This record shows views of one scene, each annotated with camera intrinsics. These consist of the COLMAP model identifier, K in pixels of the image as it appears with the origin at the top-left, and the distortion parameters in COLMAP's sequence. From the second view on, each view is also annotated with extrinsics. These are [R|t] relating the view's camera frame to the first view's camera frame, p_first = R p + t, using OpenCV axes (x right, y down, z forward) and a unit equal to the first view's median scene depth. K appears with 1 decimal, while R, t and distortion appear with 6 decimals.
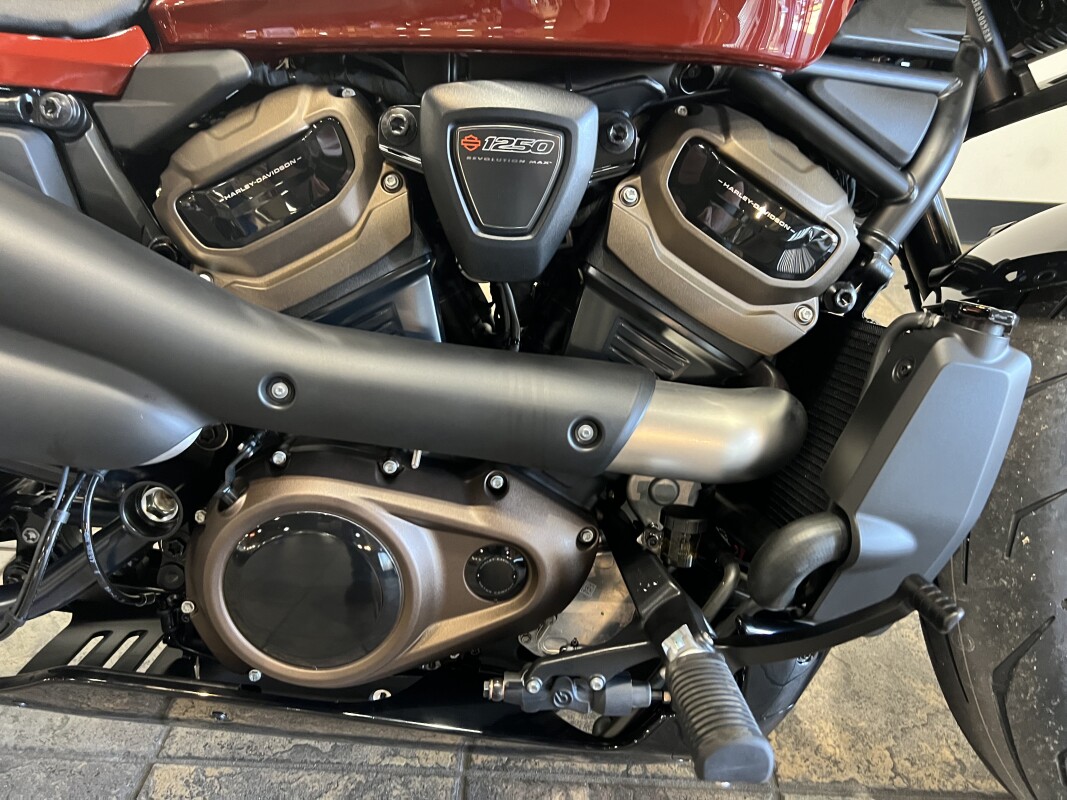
lens RADIAL K [[809.6, 0, 554.2], [0, 809.6, 400.2], [0, 0, 1]] dist [0.002343, -0.012775]
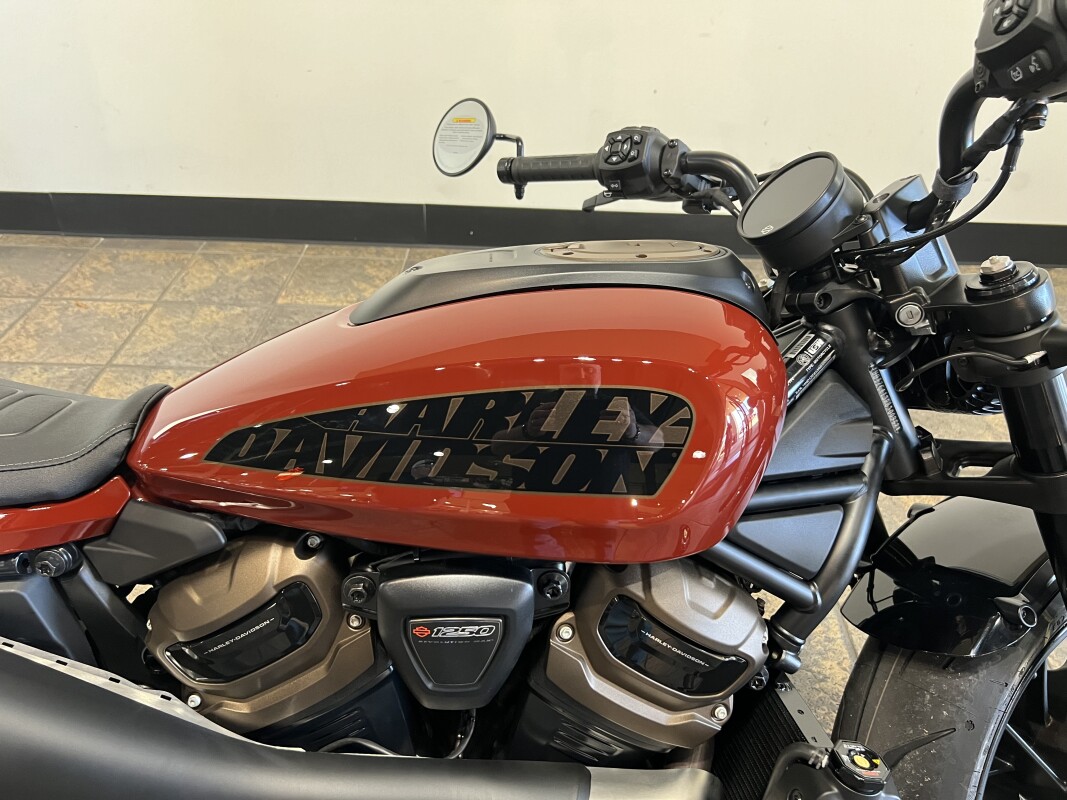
lens RADIAL K [[809.6, 0, 554.2], [0, 809.6, 400.2], [0, 0, 1]] dist [0.002343, -0.012775]
pose [[0.999780, -0.019271, 0.008342, 0.074892], [0.018075, 0.991959, 0.125261, -0.722130], [-0.010689, -0.125082, 0.992089, -0.088903]]
